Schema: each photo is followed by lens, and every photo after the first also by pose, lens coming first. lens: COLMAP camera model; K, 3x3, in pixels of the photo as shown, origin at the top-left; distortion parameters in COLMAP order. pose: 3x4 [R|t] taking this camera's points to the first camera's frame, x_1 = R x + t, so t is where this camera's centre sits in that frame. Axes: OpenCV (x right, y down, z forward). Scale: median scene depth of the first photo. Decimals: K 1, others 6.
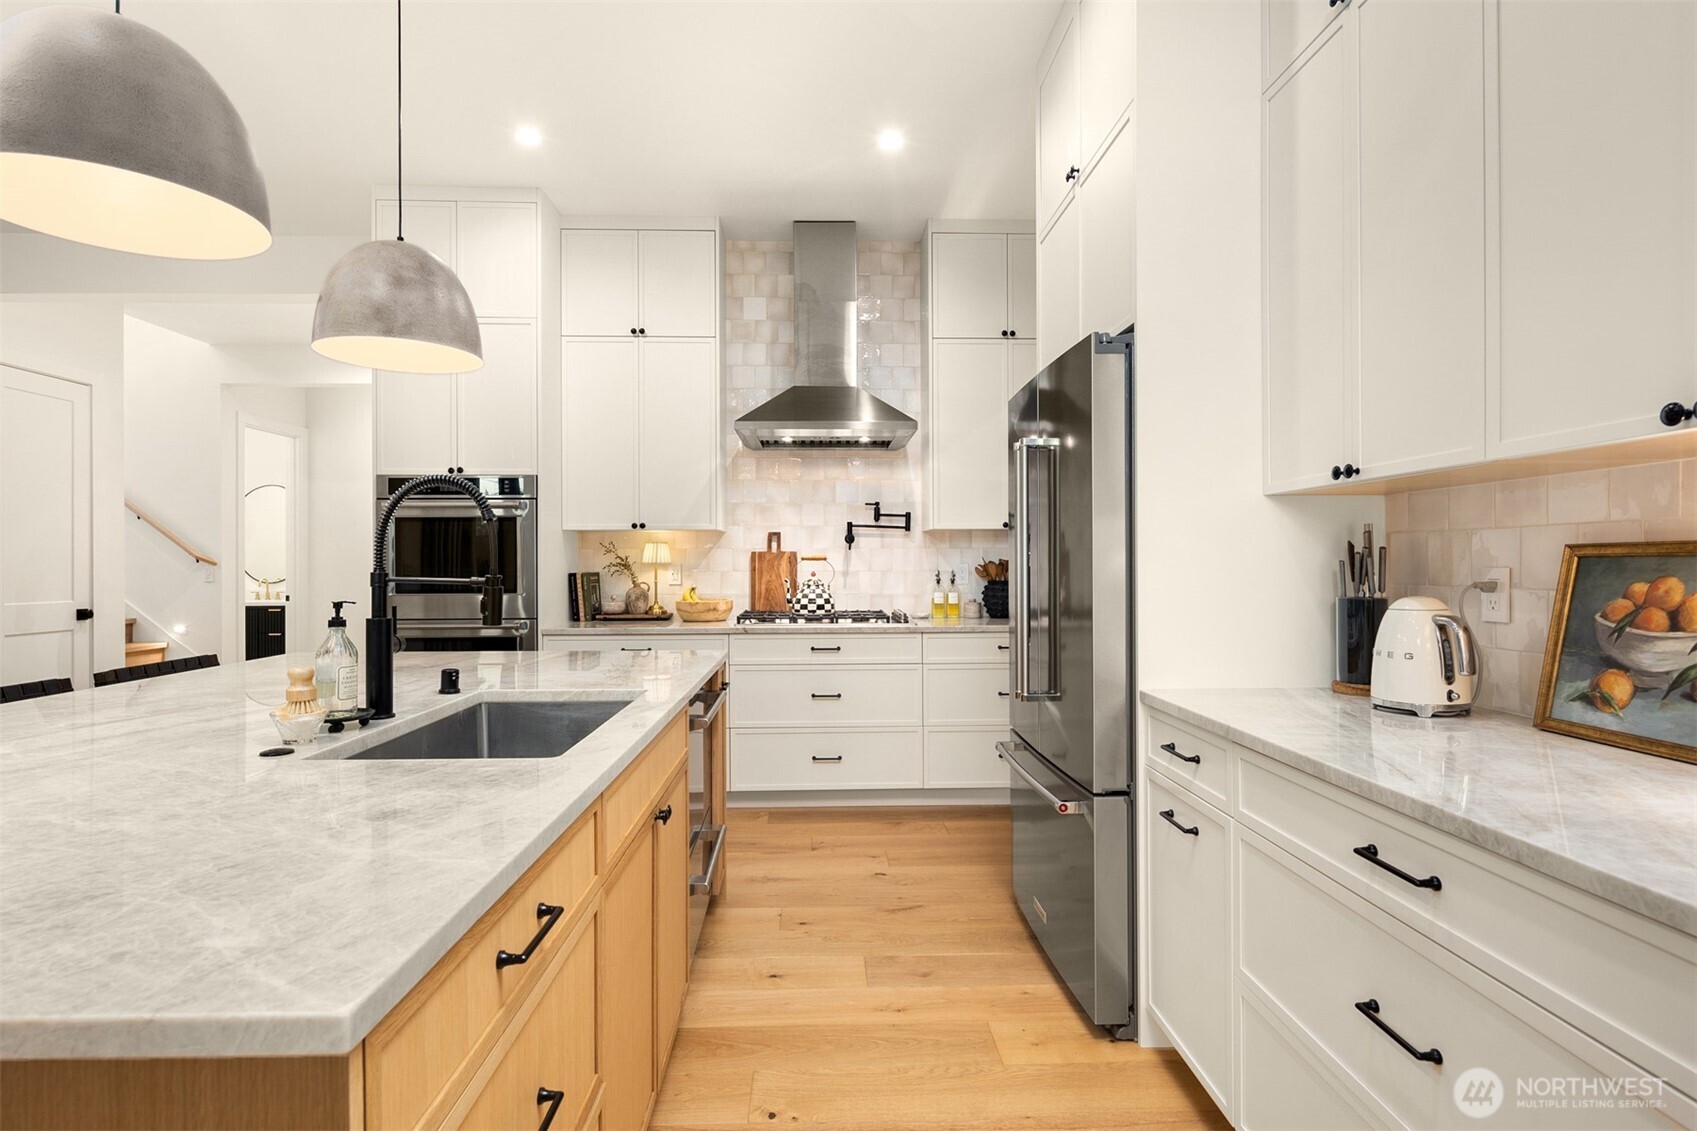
lens RADIAL K [[830.4, 0, 843.5], [0, 830.4, 564.2], [0, 0, 1]] dist [0.004951, -0.004781]
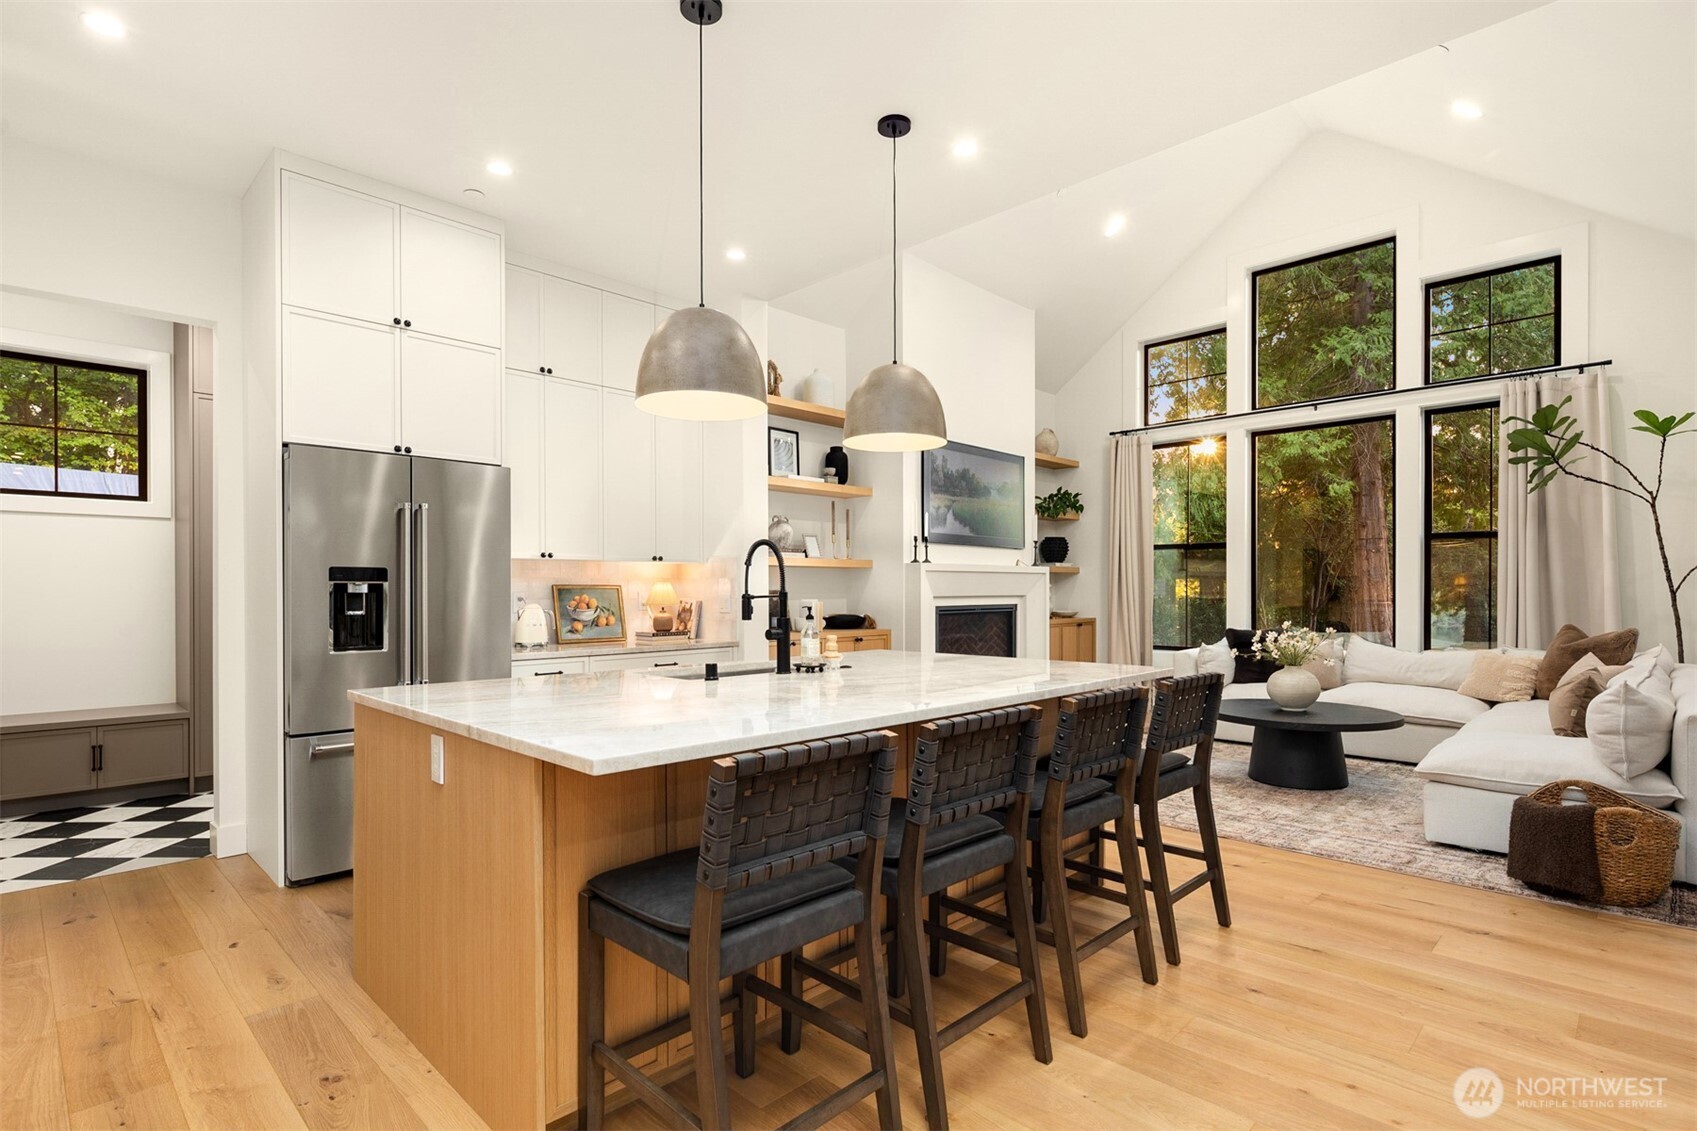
lens RADIAL K [[830.4, 0, 839.8], [0, 830.4, 592.3], [0, 0, 1]] dist [0.004951, -0.004781]
pose [[-0.685207, 0.003169, 0.728341, -0.800943], [0.004256, 0.999991, -0.000347, 0.004047], [-0.728336, 0.002862, -0.685214, 0.883225]]
